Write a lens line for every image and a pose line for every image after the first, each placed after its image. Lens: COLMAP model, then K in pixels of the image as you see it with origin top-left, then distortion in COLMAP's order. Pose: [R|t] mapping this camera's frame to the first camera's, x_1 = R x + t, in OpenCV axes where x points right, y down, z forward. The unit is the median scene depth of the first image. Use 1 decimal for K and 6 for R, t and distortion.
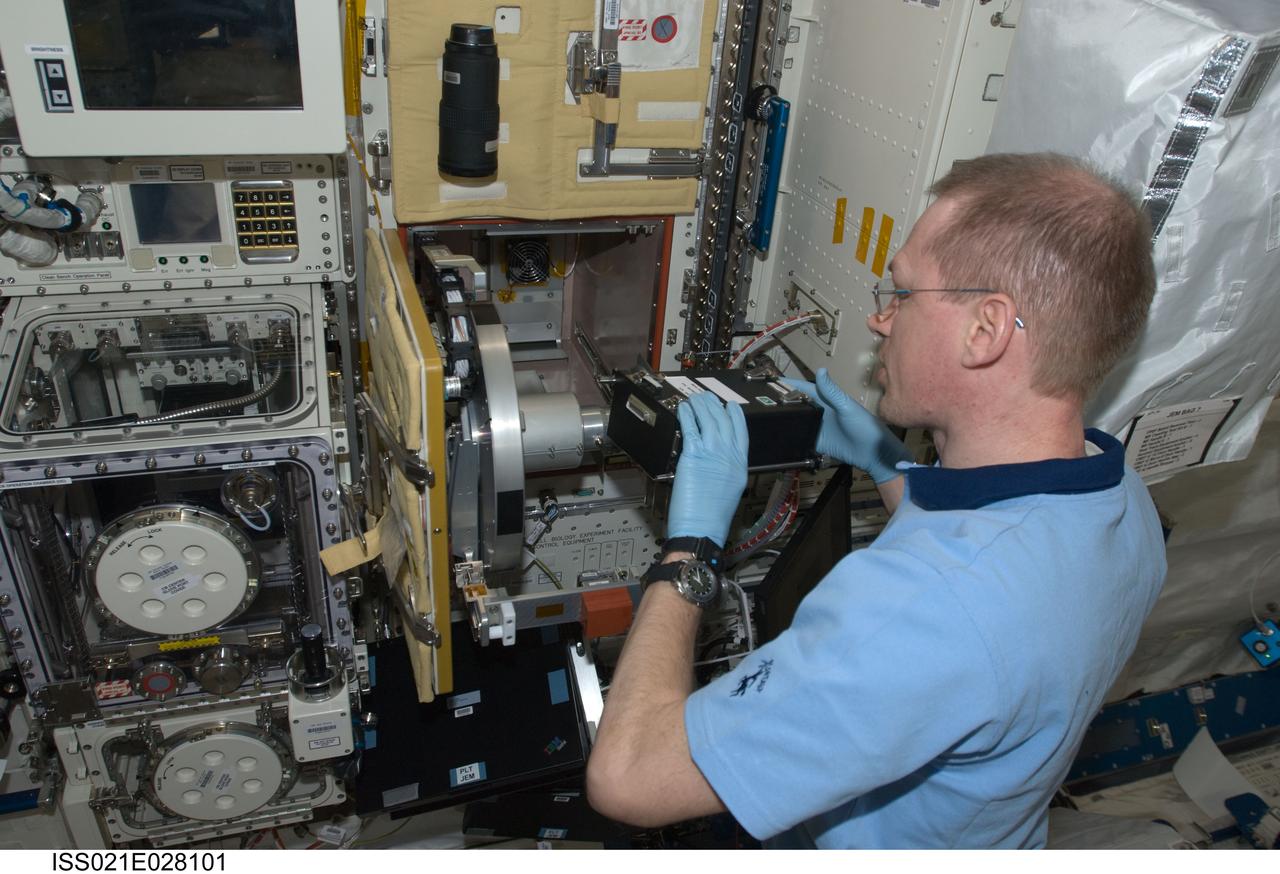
lens RADIAL K [[931.6, 0, 621.1], [0, 931.6, 427.9], [0, 0, 1]] dist [-0.074319, 0.041169]
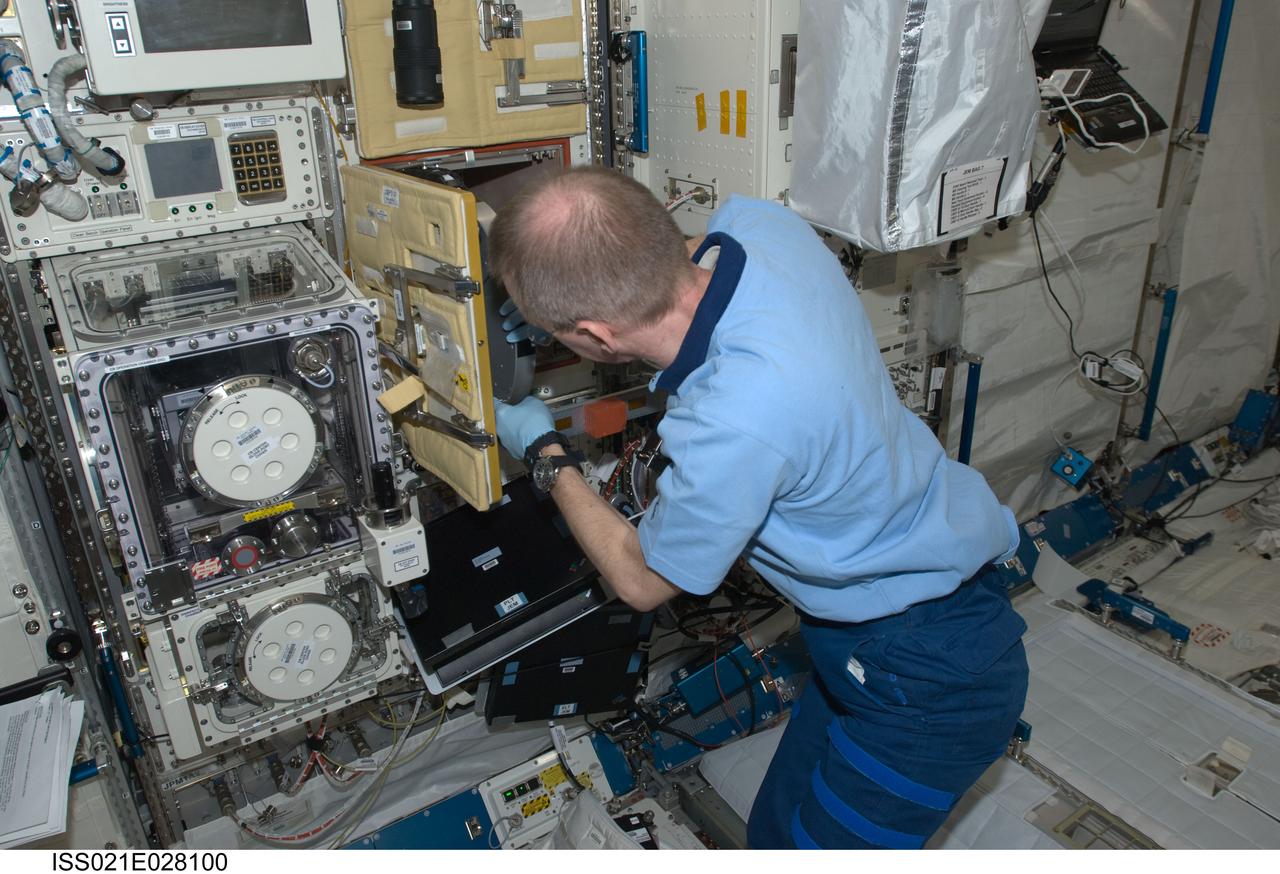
lens RADIAL K [[931.6, 0, 621.1], [0, 931.6, 427.9], [0, 0, 1]] dist [-0.074319, 0.041169]
pose [[0.955944, -0.205366, 0.209751, -0.253337], [0.225423, 0.971259, -0.076416, 0.302918], [-0.188030, 0.120332, 0.974764, -0.217330]]
